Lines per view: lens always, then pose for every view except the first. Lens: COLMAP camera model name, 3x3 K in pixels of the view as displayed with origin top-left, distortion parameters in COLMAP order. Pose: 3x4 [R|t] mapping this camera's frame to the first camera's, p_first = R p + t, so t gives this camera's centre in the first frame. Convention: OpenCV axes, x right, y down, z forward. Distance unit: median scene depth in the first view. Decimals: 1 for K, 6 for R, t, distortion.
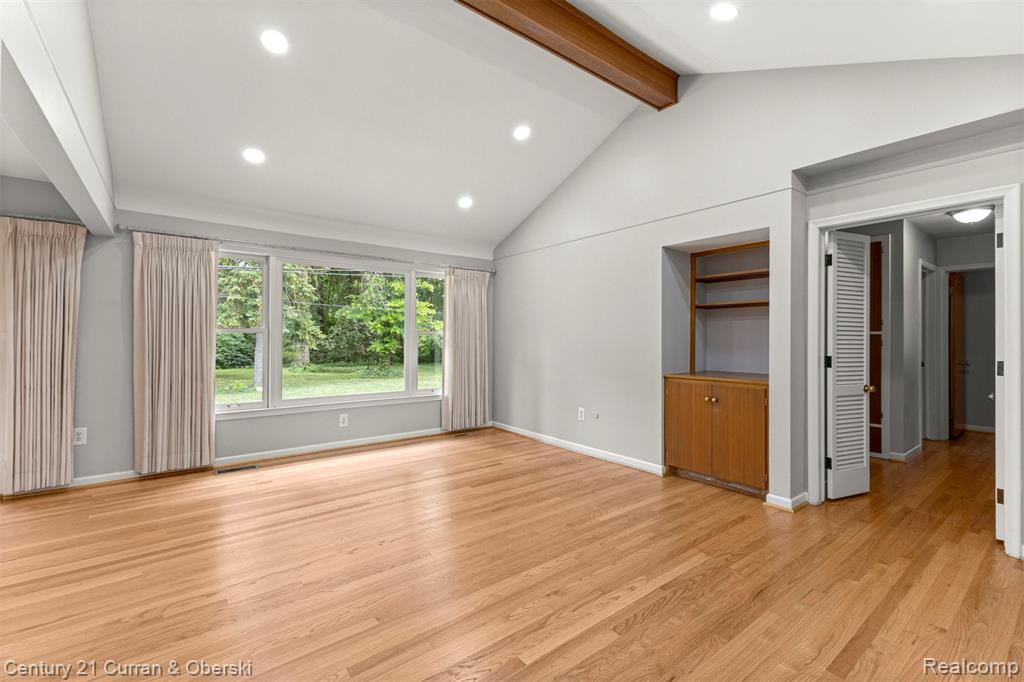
lens RADIAL K [[443.0, 0, 513.7], [0, 443.0, 331.9], [0, 0, 1]] dist [0.004075, -0.002542]
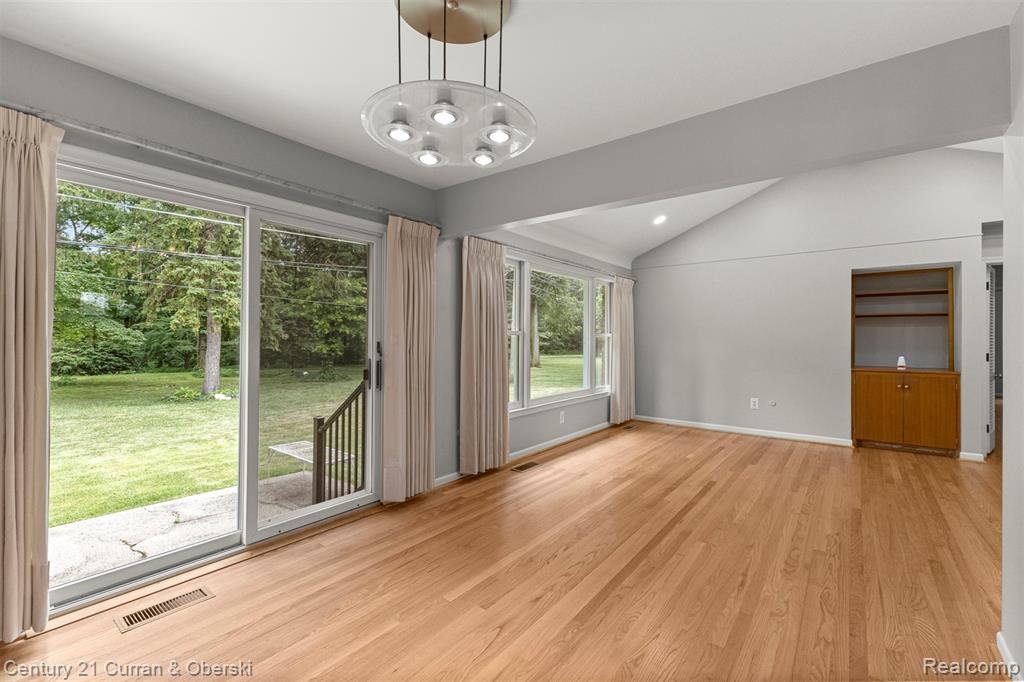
lens RADIAL K [[443.0, 0, 516.5], [0, 443.0, 335.4], [0, 0, 1]] dist [0.004075, -0.002542]
pose [[0.967298, 0.004054, 0.253611, -0.941694], [-0.005952, 0.999960, 0.006716, -0.003507], [-0.253573, -0.008006, 0.967283, 0.002996]]
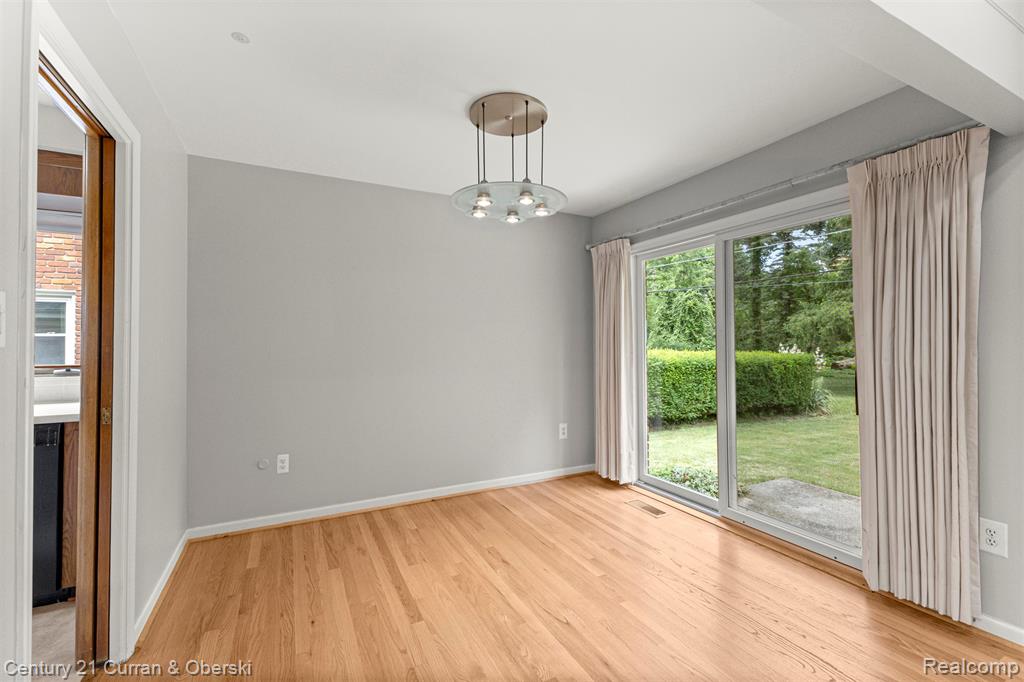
lens RADIAL K [[443.0, 0, 509.2], [0, 443.0, 336.4], [0, 0, 1]] dist [0.004075, -0.002542]
pose [[-0.189460, -0.016663, -0.981747, -0.334113], [0.017312, 0.999644, -0.020307, 0.004826], [0.981736, -0.020843, -0.189104, 0.503796]]
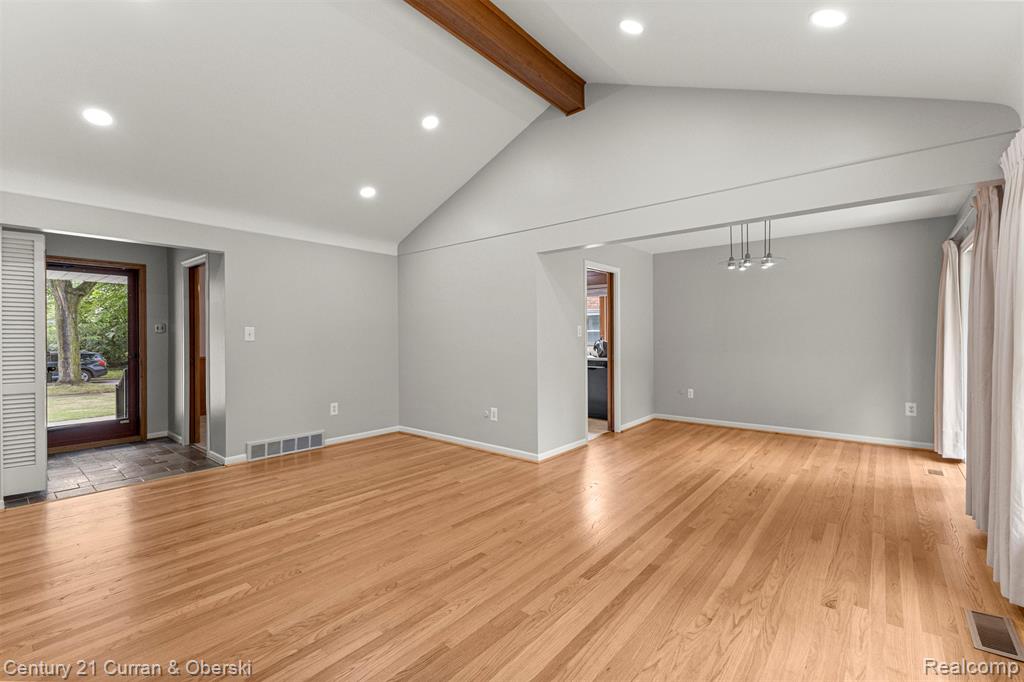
lens RADIAL K [[443.0, 0, 515.5], [0, 443.0, 341.5], [0, 0, 1]] dist [0.004075, -0.002542]
pose [[-0.976172, 0.006382, -0.216906, -0.064551], [0.007287, 0.999968, -0.003372, 0.018349], [0.216878, -0.004873, -0.976187, 1.374250]]
